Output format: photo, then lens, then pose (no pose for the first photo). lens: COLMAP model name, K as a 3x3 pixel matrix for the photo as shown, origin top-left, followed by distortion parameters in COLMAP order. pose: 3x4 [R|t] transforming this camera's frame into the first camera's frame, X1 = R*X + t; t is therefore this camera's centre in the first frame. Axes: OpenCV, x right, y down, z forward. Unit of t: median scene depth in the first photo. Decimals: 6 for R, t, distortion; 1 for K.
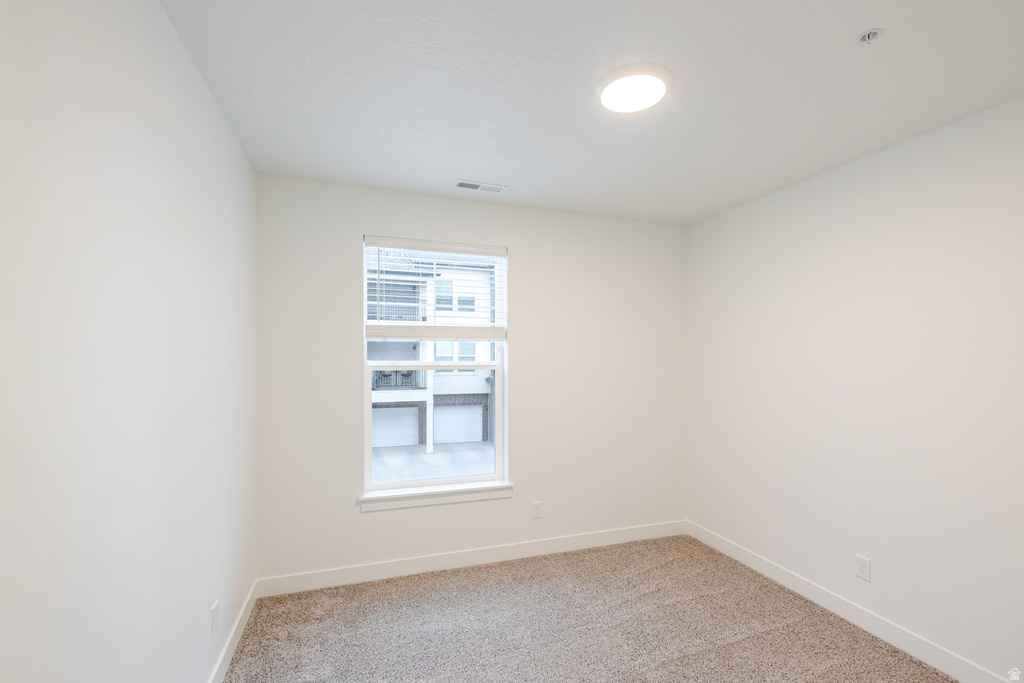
lens RADIAL K [[444.3, 0, 523.3], [0, 444.3, 359.1], [0, 0, 1]] dist [0.002315, 0.000269]
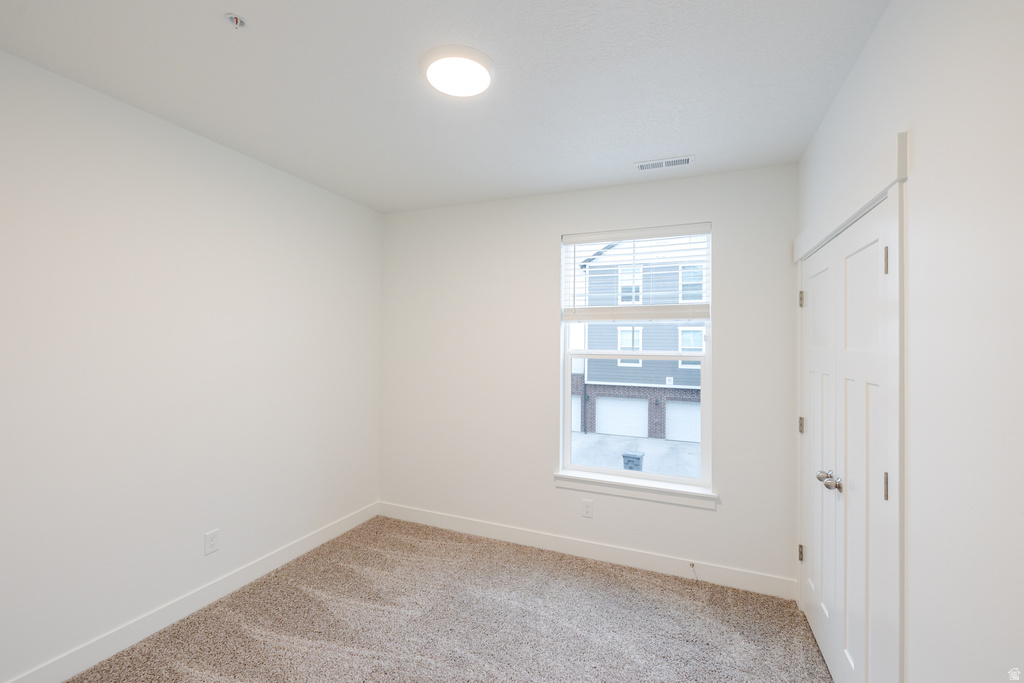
lens RADIAL K [[444.3, 0, 506.3], [0, 444.3, 349.7], [0, 0, 1]] dist [0.002315, 0.000269]
pose [[0.735108, 0.011228, -0.677858, 0.284687], [-0.010926, 0.999929, 0.004714, -0.001318], [0.677862, 0.003941, 0.735178, 0.096793]]
